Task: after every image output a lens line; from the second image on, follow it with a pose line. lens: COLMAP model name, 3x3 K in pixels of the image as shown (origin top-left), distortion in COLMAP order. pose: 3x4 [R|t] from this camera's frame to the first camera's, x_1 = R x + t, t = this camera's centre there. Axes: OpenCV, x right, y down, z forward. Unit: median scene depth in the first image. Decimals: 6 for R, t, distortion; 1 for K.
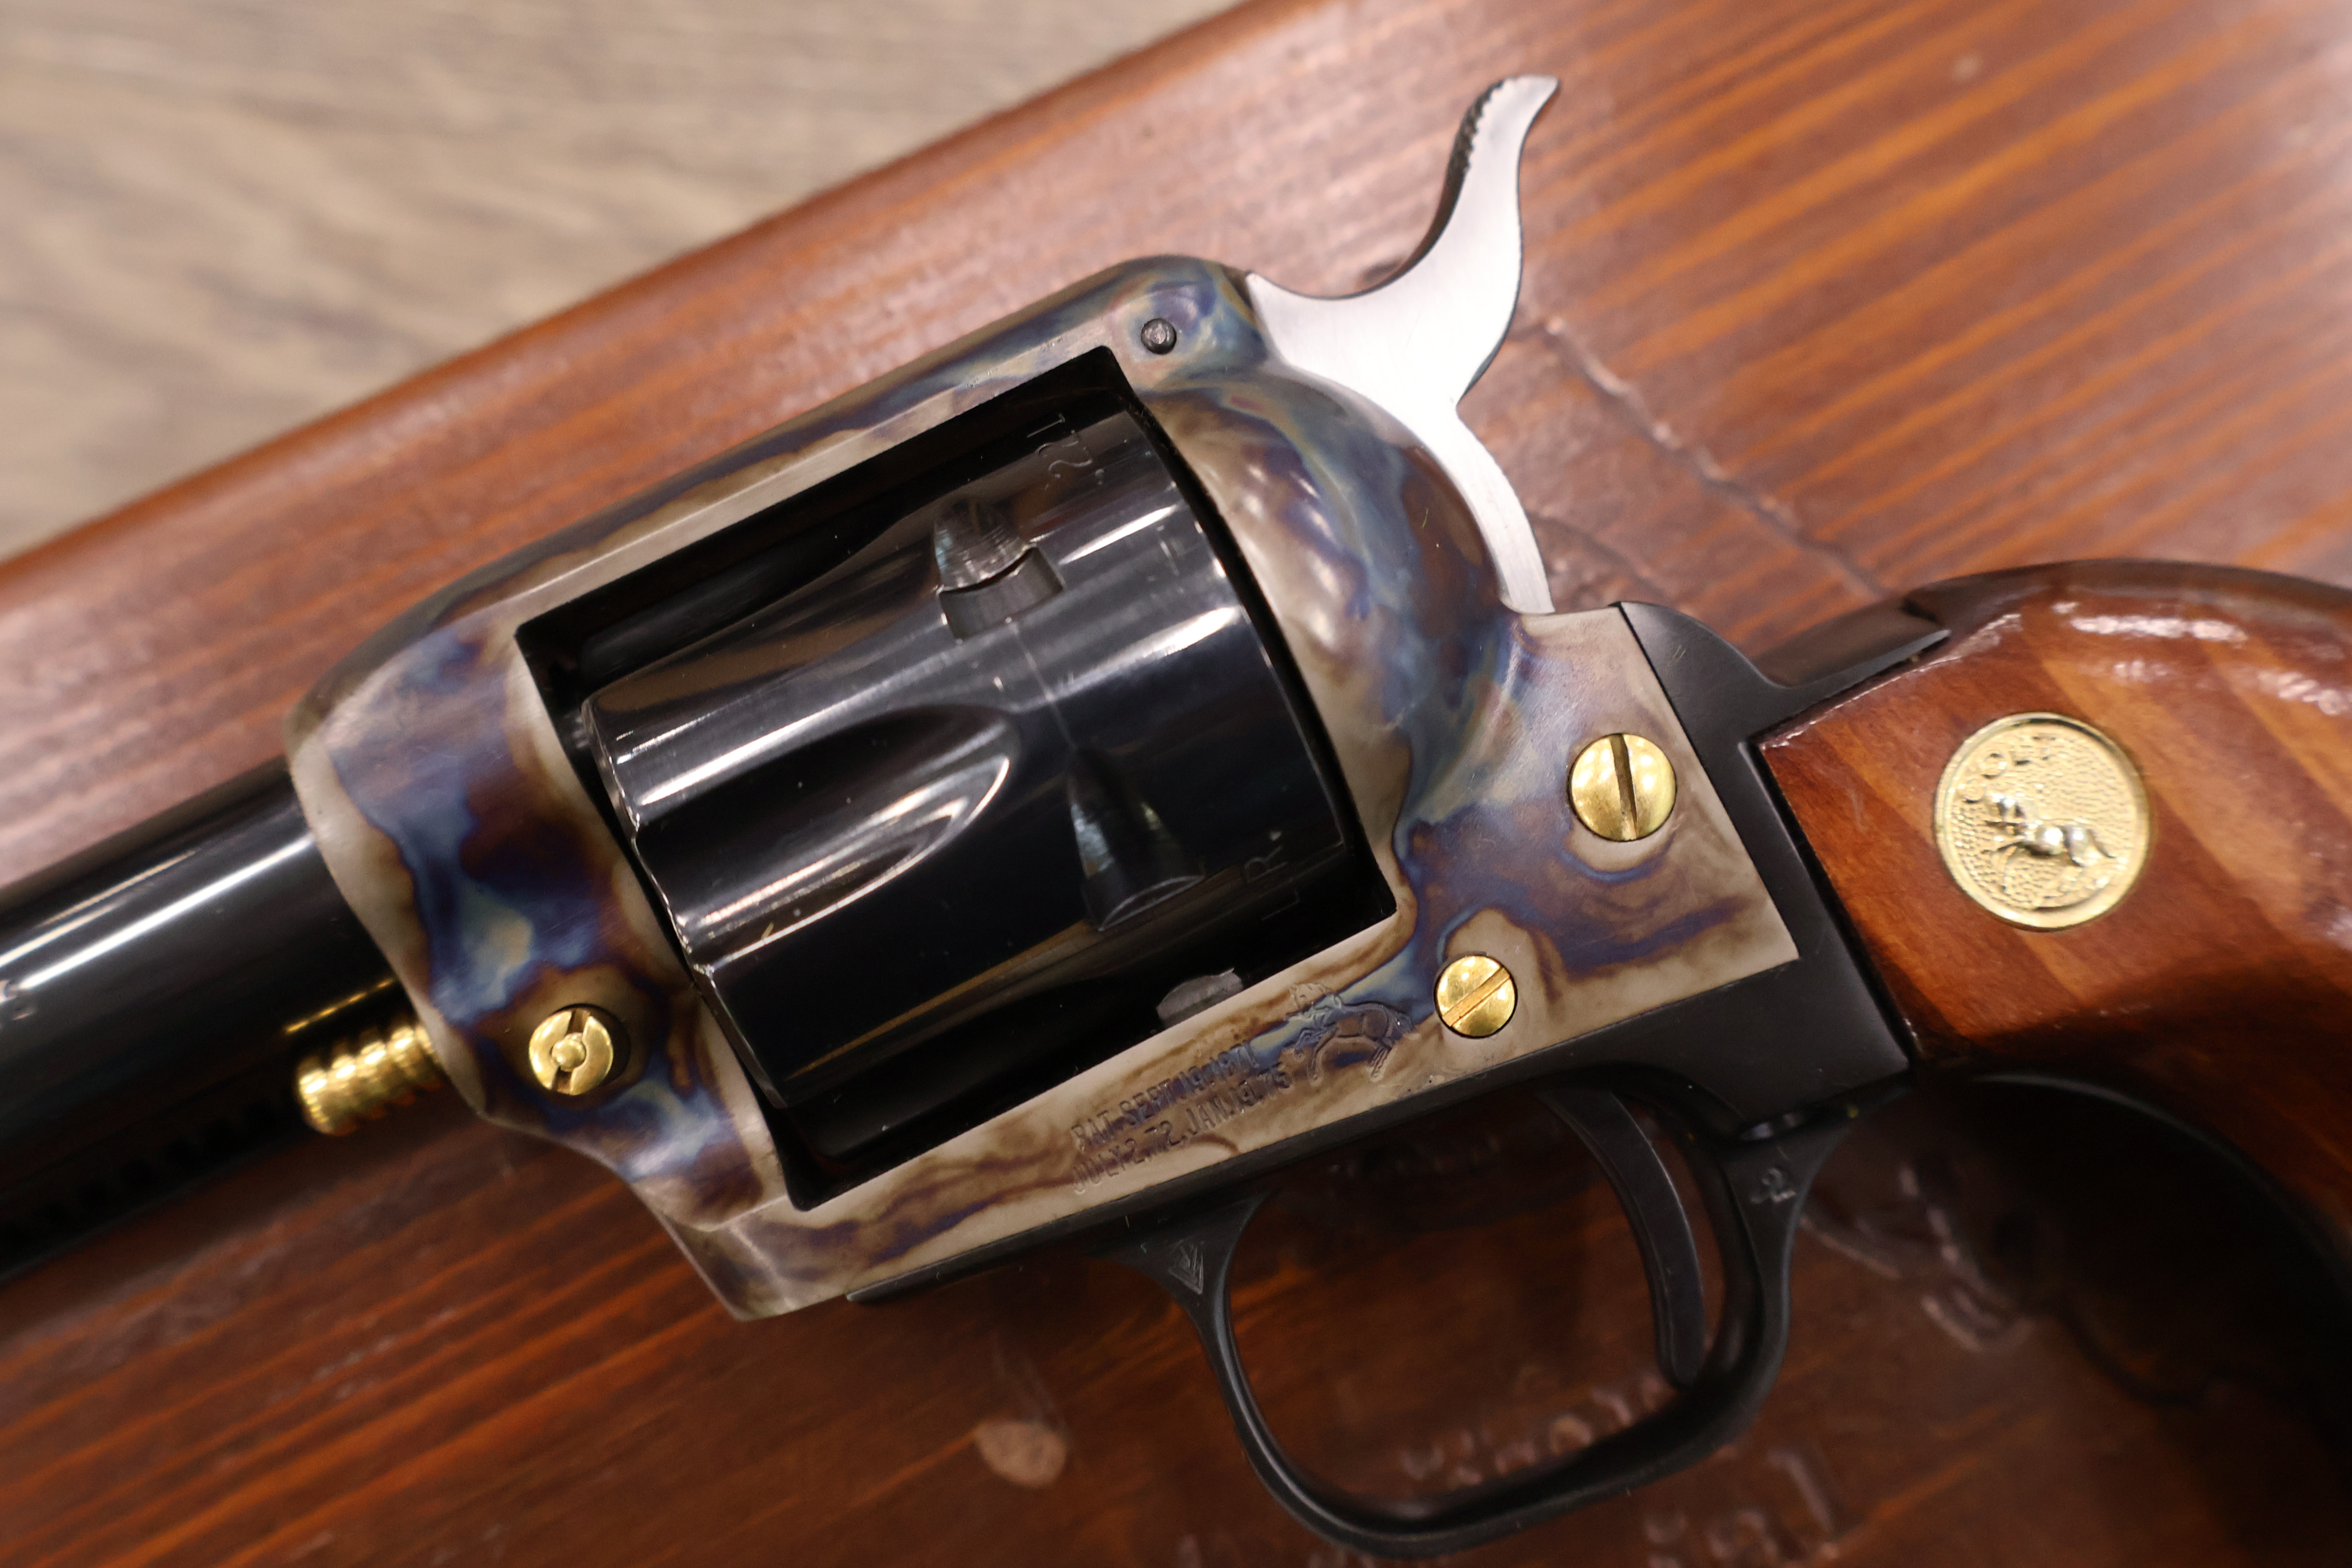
lens RADIAL K [[2090.7, 0, 1159.5], [0, 2090.7, 770.8], [0, 0, 1]] dist [0.021765, -0.004624]
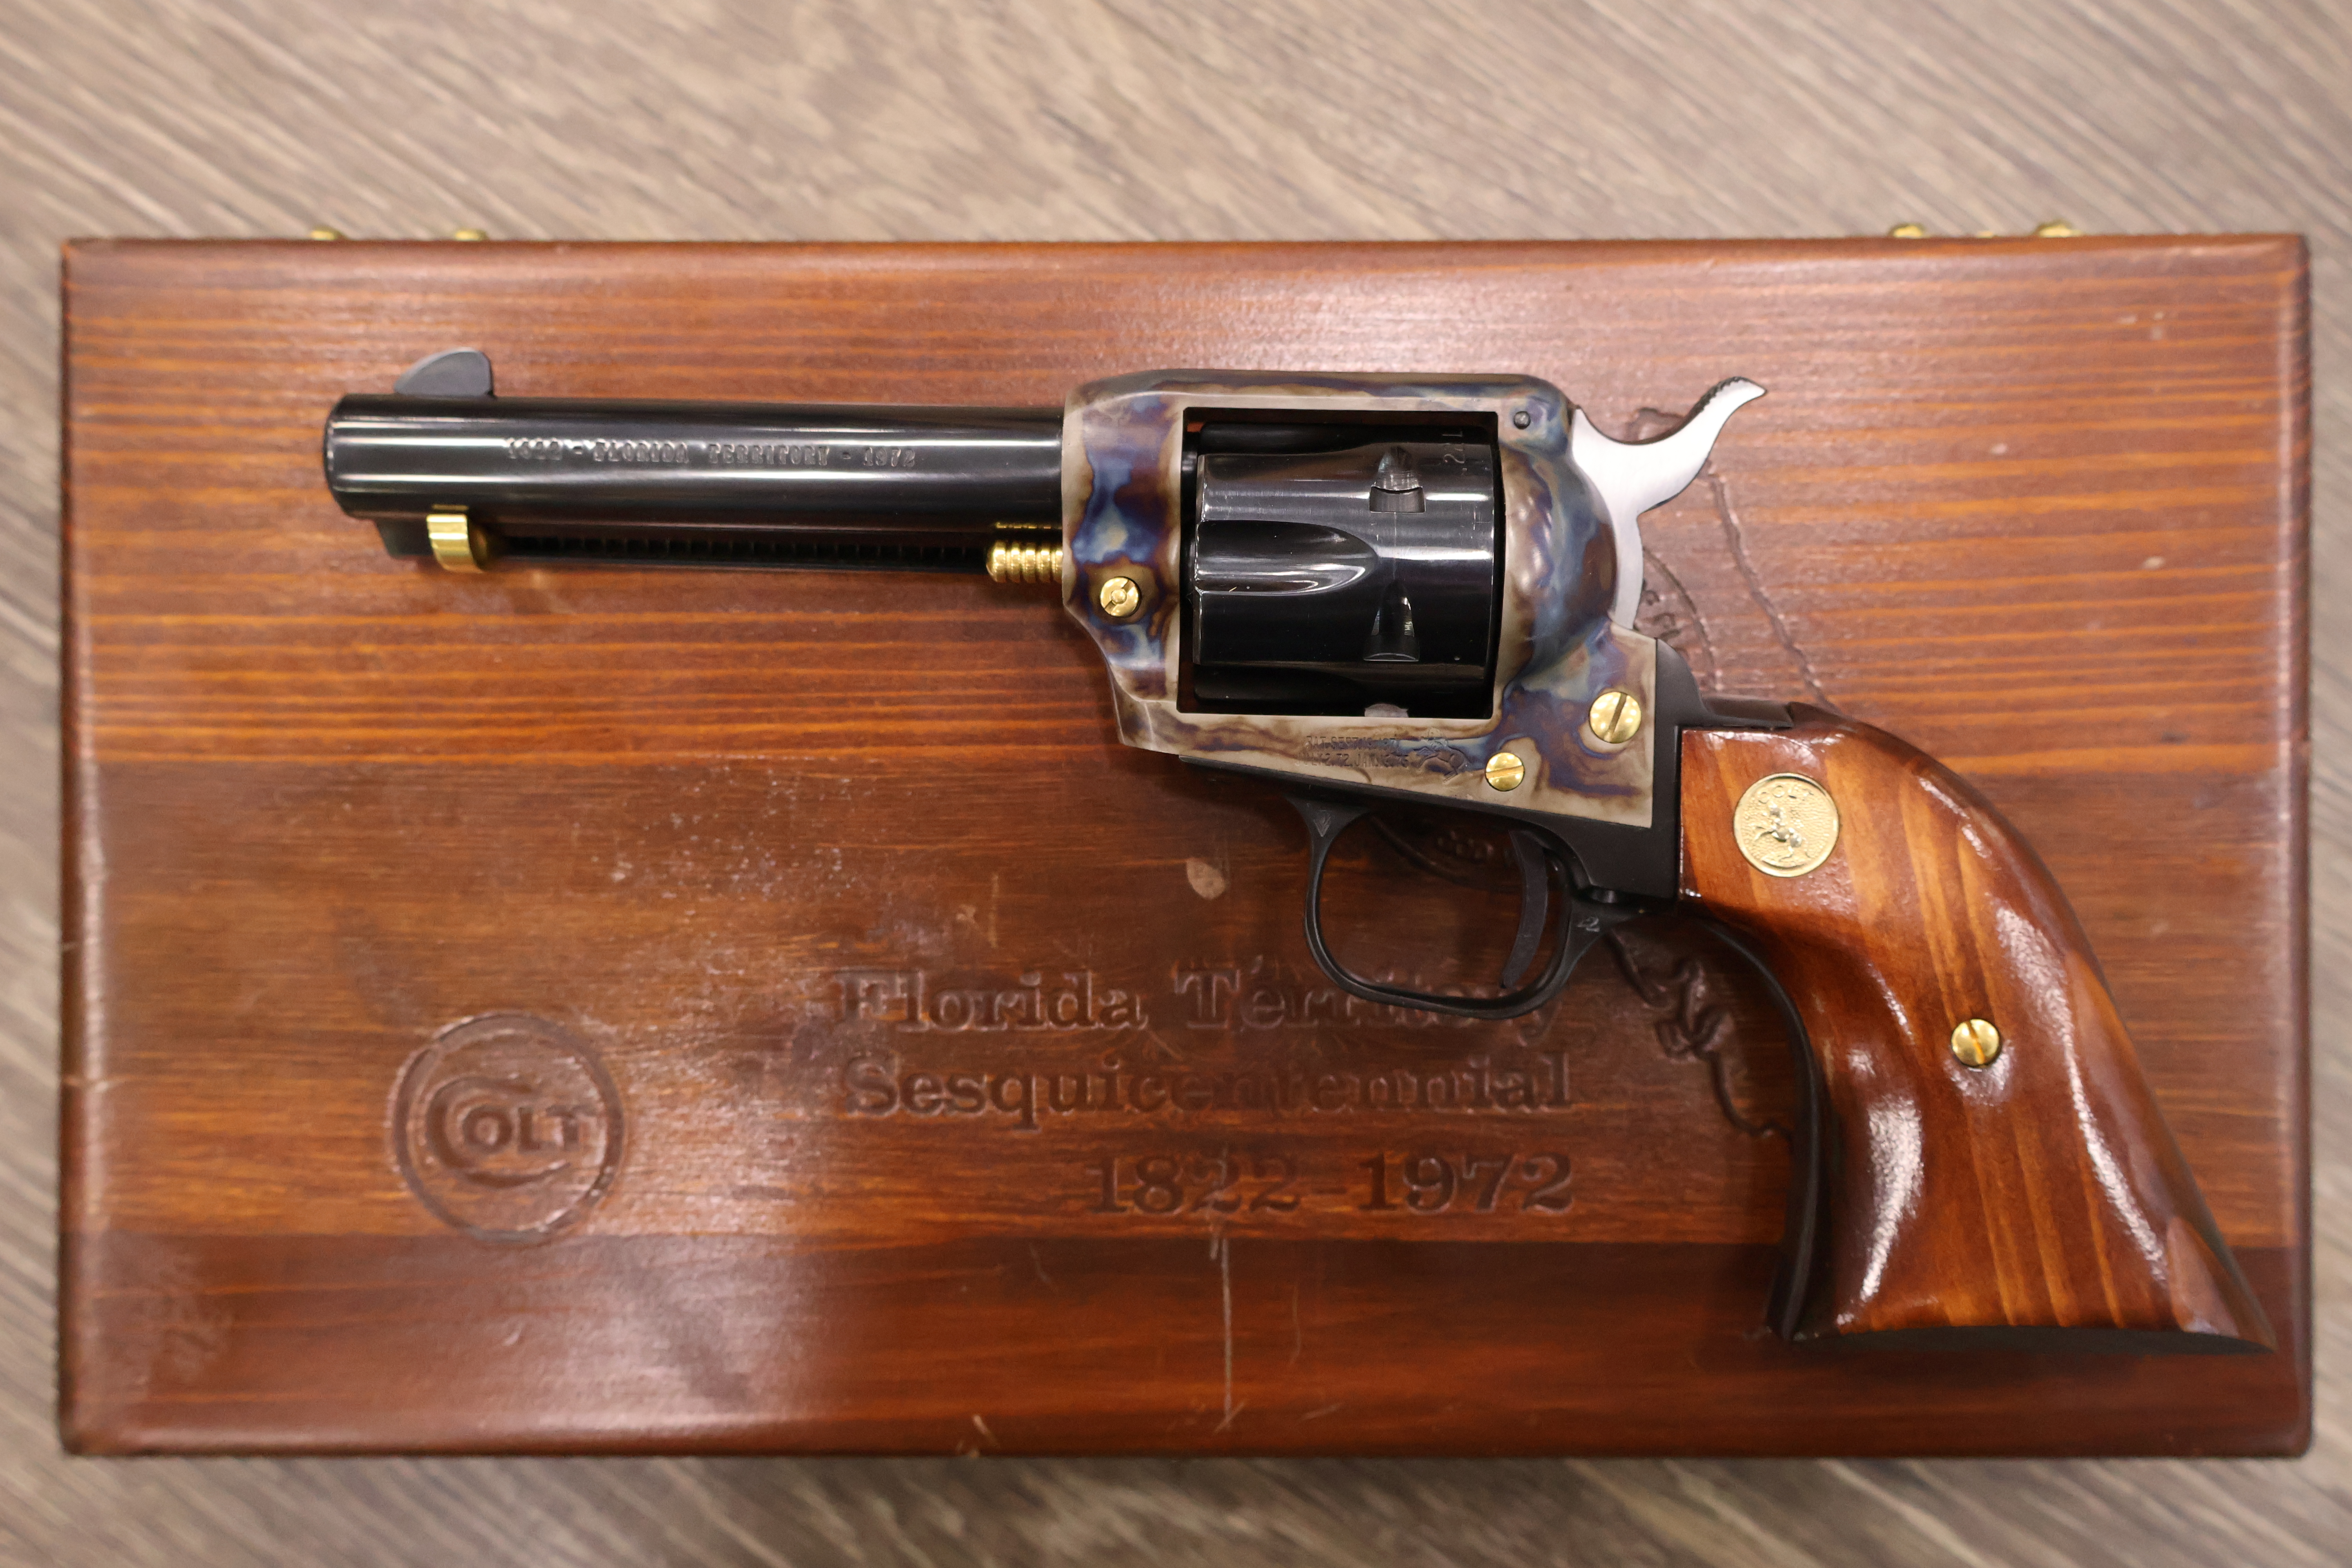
lens RADIAL K [[2090.7, 0, 1171.3], [0, 2090.7, 785.8], [0, 0, 1]] dist [0.021765, -0.004624]
pose [[0.892783, 0.447090, -0.055214, -0.027001], [-0.439357, 0.891238, 0.112519, 0.041024], [0.099515, -0.076197, 0.992114, -1.119832]]
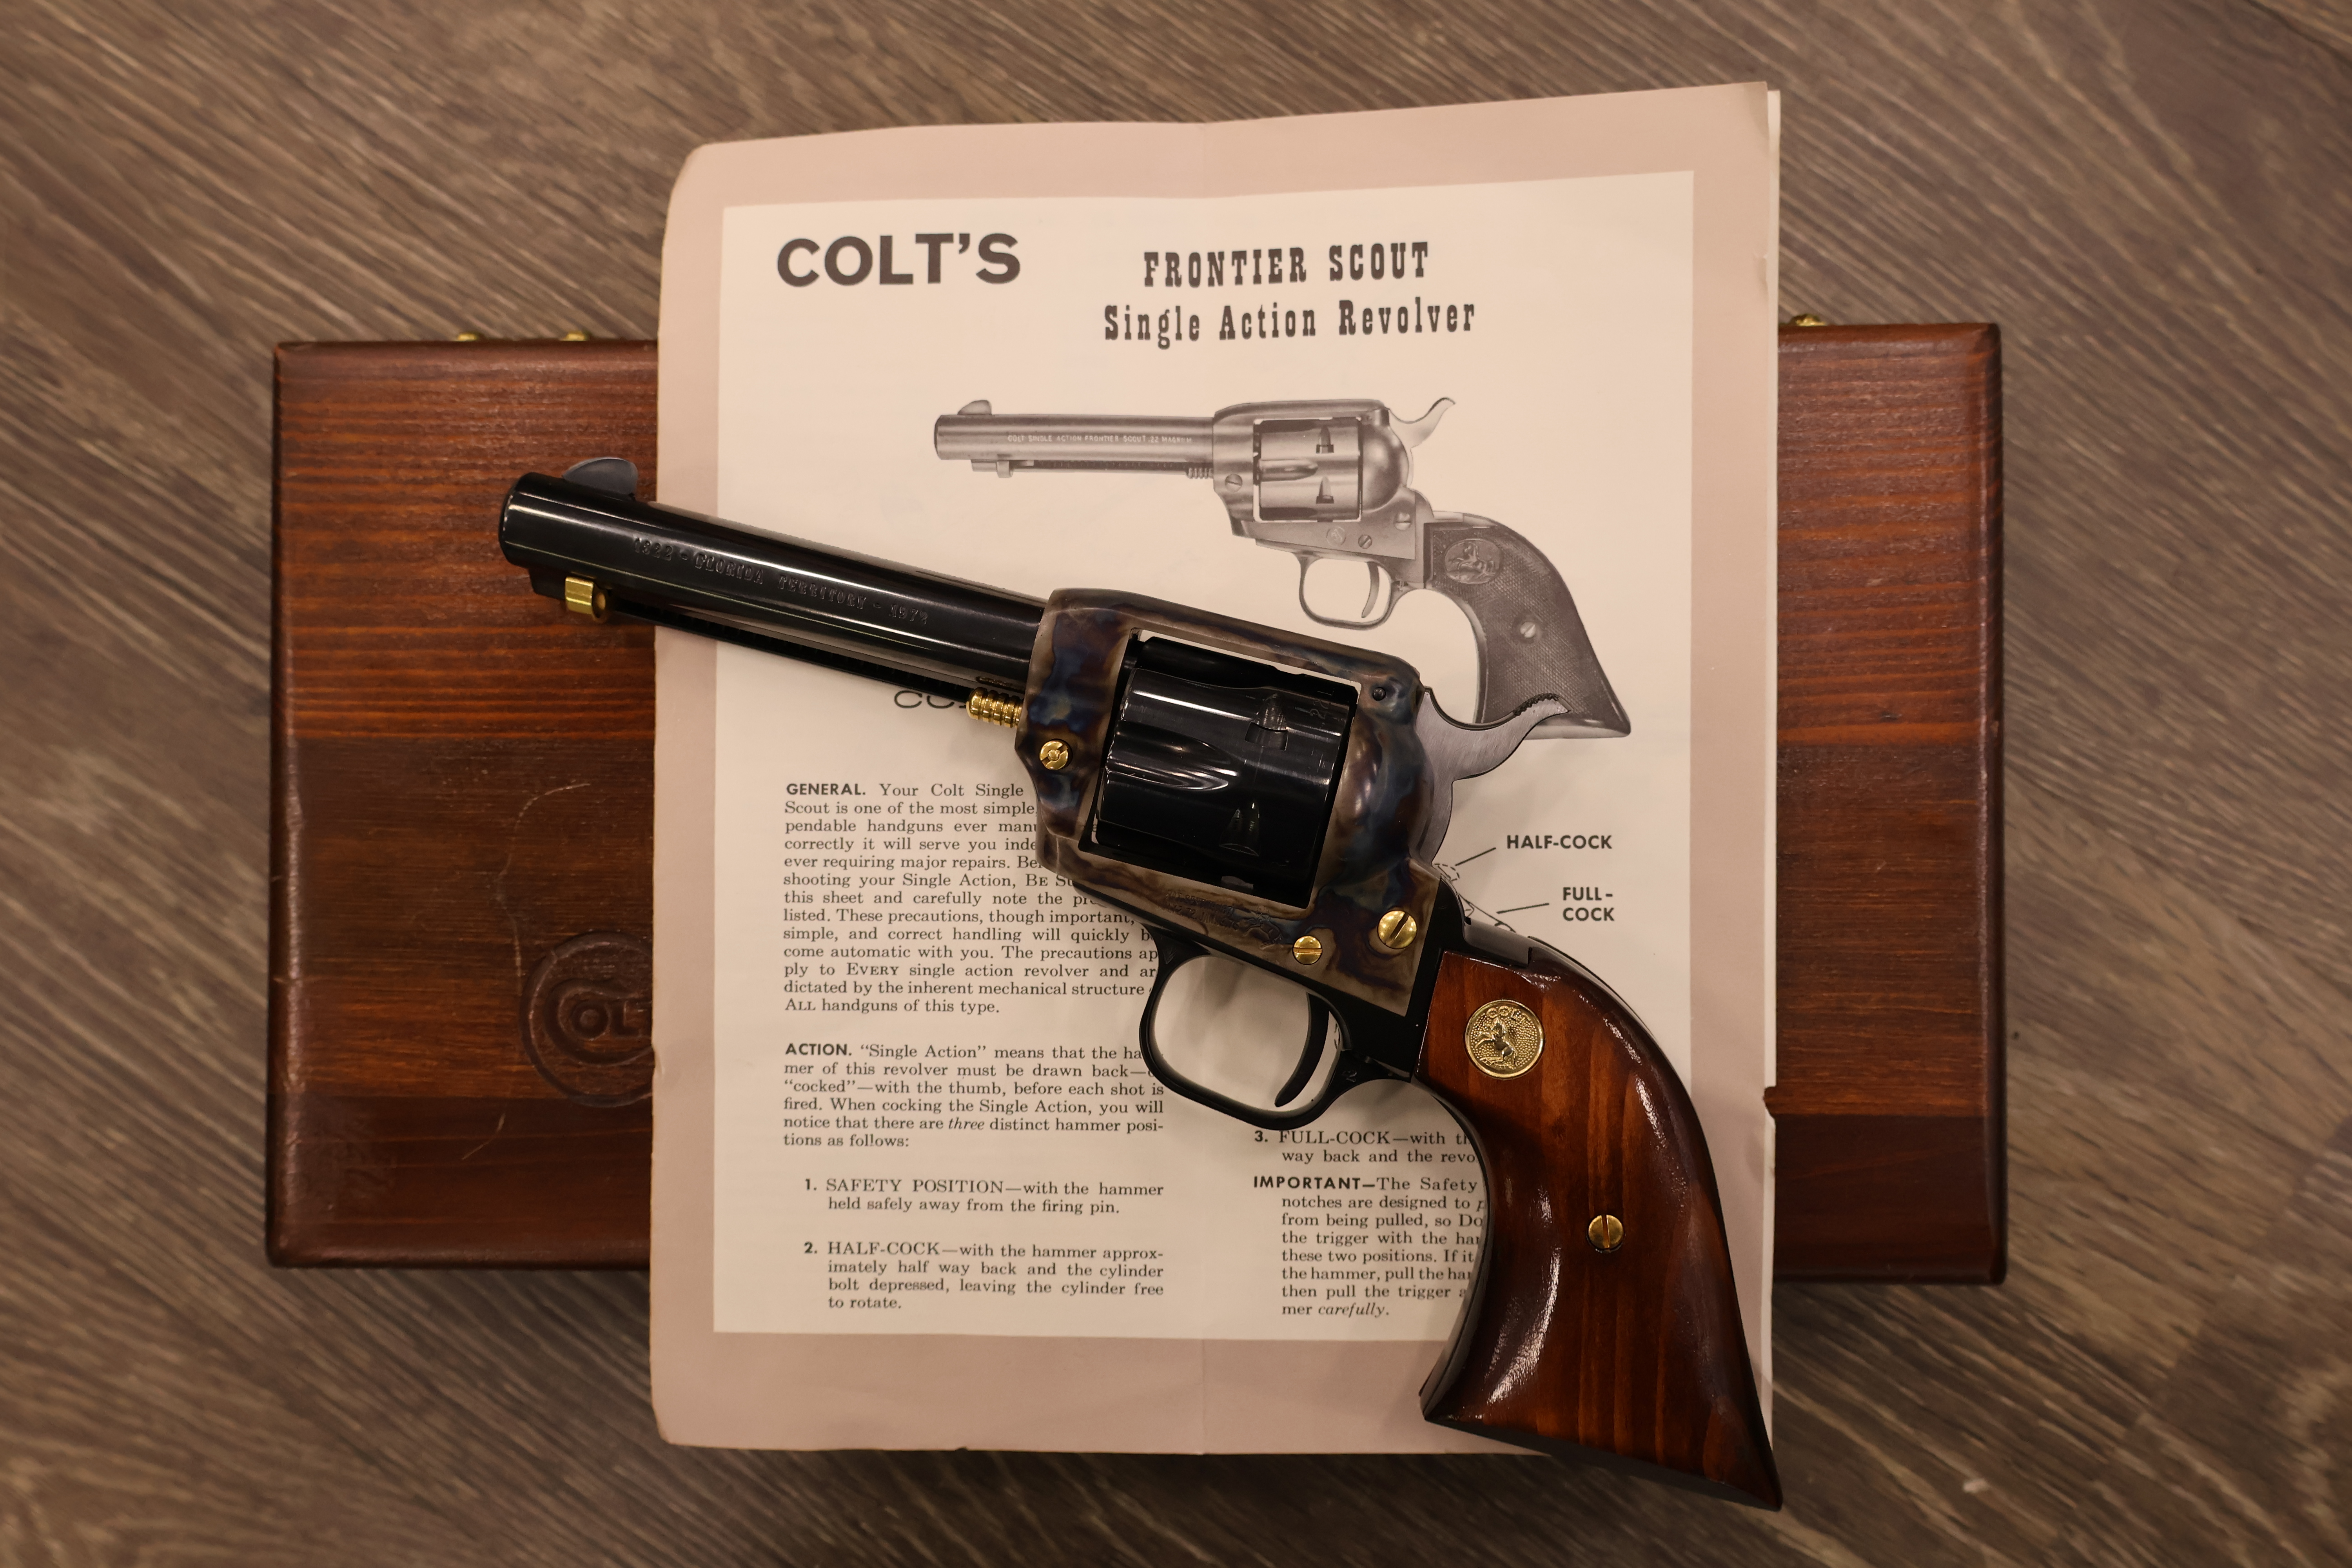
lens RADIAL K [[2090.7, 0, 1181.5], [0, 2090.7, 785.8], [0, 0, 1]] dist [0.021765, -0.004624]
pose [[0.889207, 0.446341, -0.100453, 0.256206], [-0.434353, 0.892570, 0.121061, -0.067222], [0.143696, -0.064017, 0.987549, -1.772600]]
